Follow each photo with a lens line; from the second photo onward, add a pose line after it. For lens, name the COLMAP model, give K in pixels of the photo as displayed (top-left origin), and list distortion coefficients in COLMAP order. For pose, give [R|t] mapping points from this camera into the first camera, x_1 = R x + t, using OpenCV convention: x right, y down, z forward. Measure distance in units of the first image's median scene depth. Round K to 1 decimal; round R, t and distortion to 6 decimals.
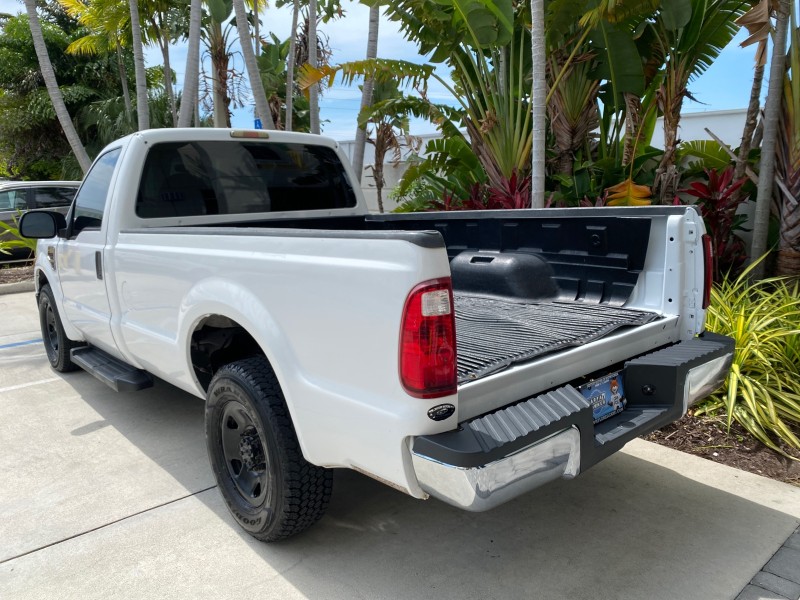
lens RADIAL K [[616.7, 0, 398.6], [0, 616.7, 296.8], [0, 0, 1]] dist [0.023125, -0.026253]
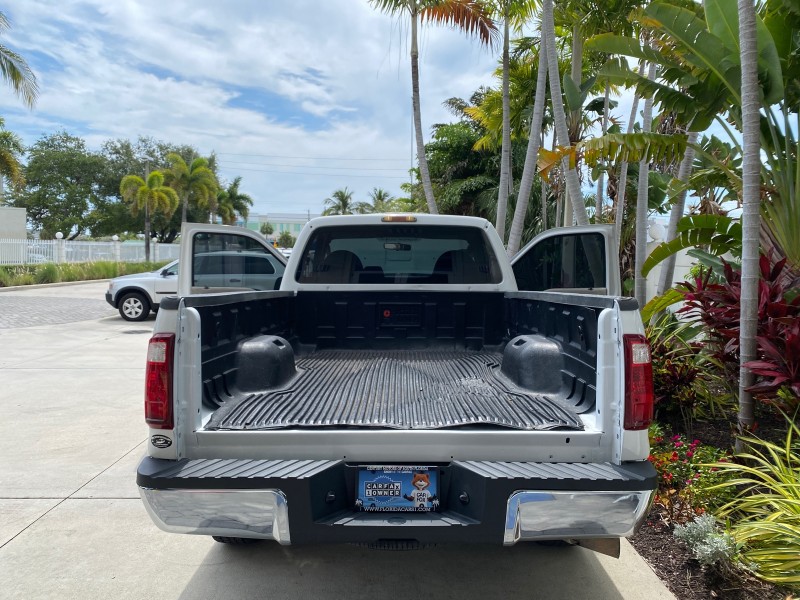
lens RADIAL K [[616.7, 0, 398.8], [0, 616.7, 297.2], [0, 0, 1]] dist [0.023125, -0.026253]
pose [[0.756405, 0.062834, -0.651079, 0.577170], [-0.139741, 0.987918, -0.067006, -0.039090], [0.639002, 0.141667, 0.756047, 0.150015]]
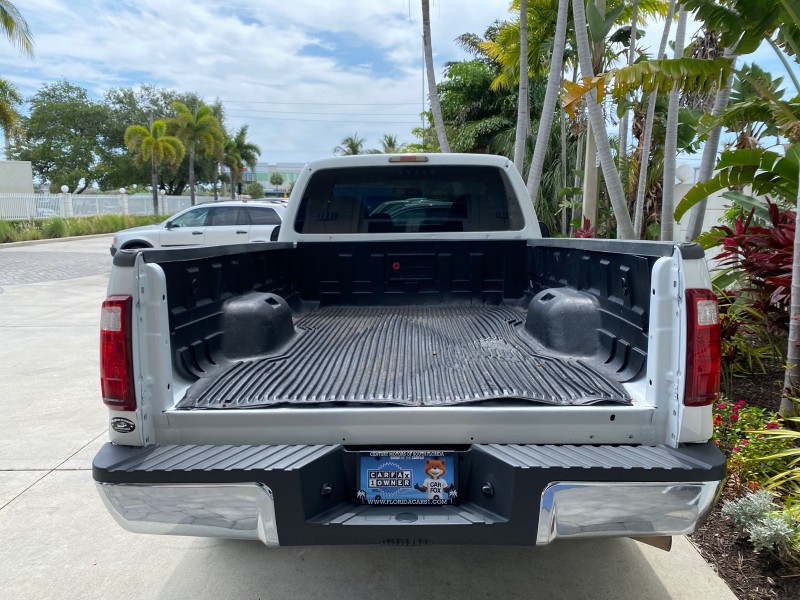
lens RADIAL K [[616.7, 0, 402.1], [0, 616.7, 304.6], [0, 0, 1]] dist [0.023125, -0.026253]
pose [[0.746570, 0.112978, -0.655644, 0.507452], [-0.126154, 0.991637, 0.027226, -0.047133], [0.653237, 0.062386, 0.754579, 0.238777]]
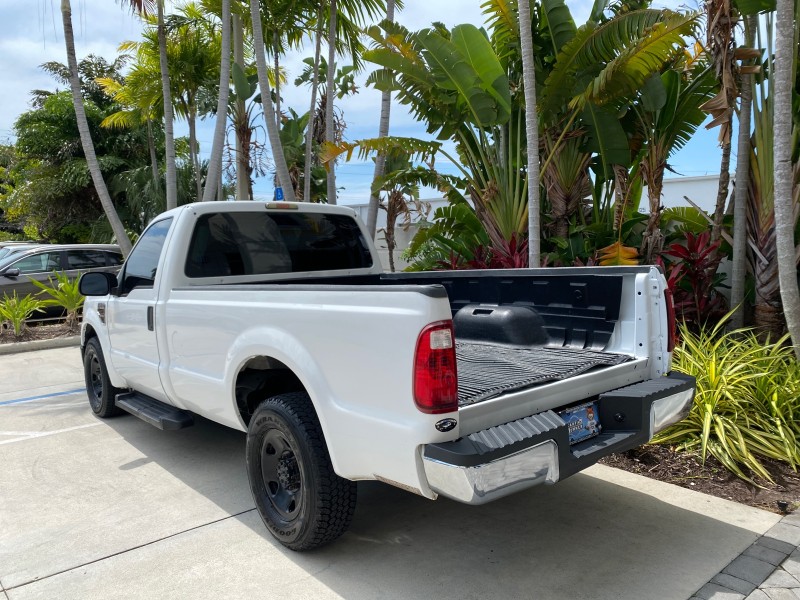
lens RADIAL K [[616.7, 0, 401.7], [0, 616.7, 297.1], [0, 0, 1]] dist [0.023125, -0.026253]
pose [[0.999944, -0.003098, -0.010154, -0.004325], [0.002117, 0.995456, -0.095204, 0.020271], [0.010403, 0.095177, 0.995406, -0.145102]]
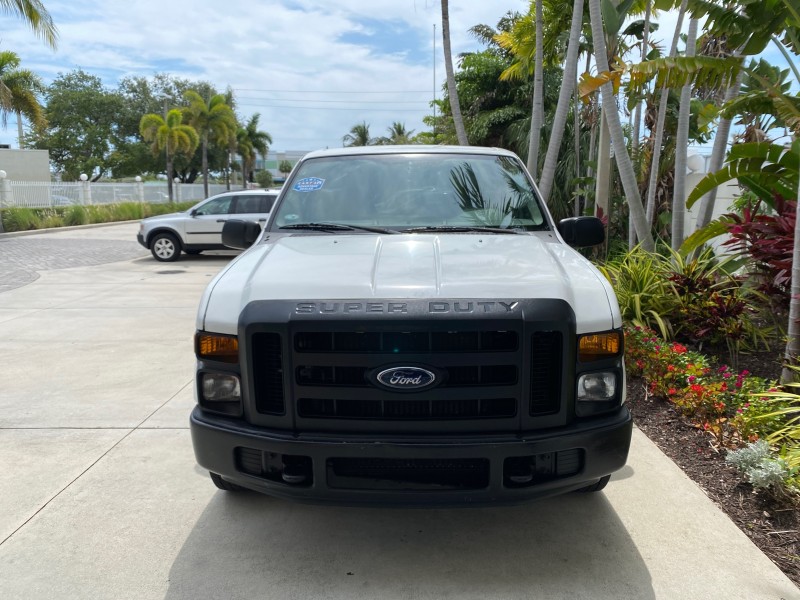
lens RADIAL K [[616.7, 0, 397.8], [0, 616.7, 301.5], [0, 0, 1]] dist [0.023125, -0.026253]
pose [[0.734748, 0.124761, -0.666769, 0.546207], [-0.128624, 0.990733, 0.043641, -0.028302], [0.666034, 0.053698, 0.743986, 0.108233]]
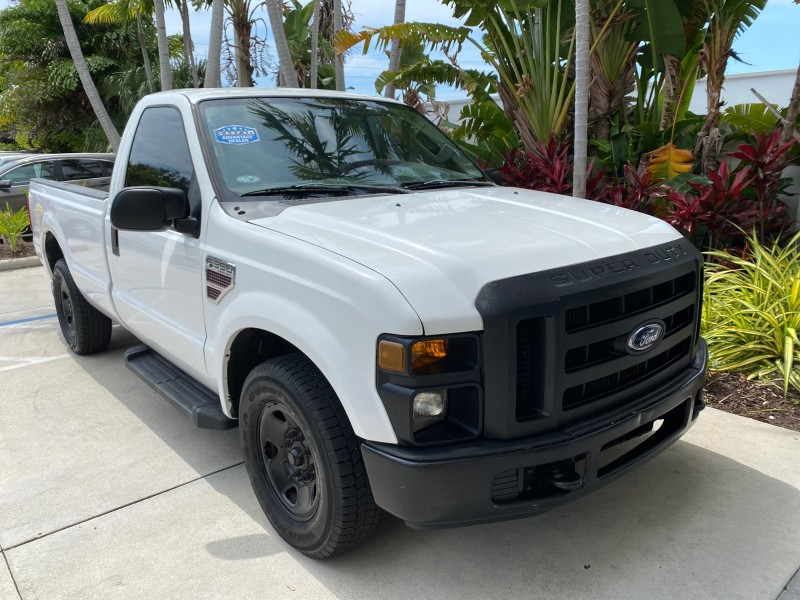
lens RADIAL K [[616.7, 0, 400.0], [0, 616.7, 296.0], [0, 0, 1]] dist [0.023125, -0.026253]
pose [[0.999791, -0.006375, -0.019435, -0.061684], [0.007252, 0.998943, 0.045392, 0.007300], [0.019125, -0.045524, 0.998780, -0.002531]]
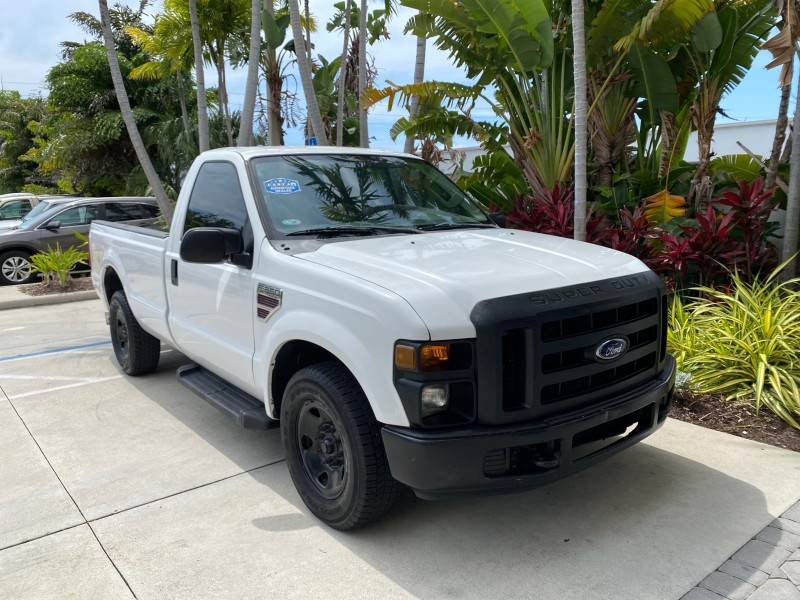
lens RADIAL K [[616.7, 0, 398.0], [0, 616.7, 297.2], [0, 0, 1]] dist [0.023125, -0.026253]
pose [[0.998523, -0.000820, -0.054318, -0.051452], [-0.000238, 0.999810, -0.019466, 0.027507], [0.054323, 0.019450, 0.998334, -0.149717]]
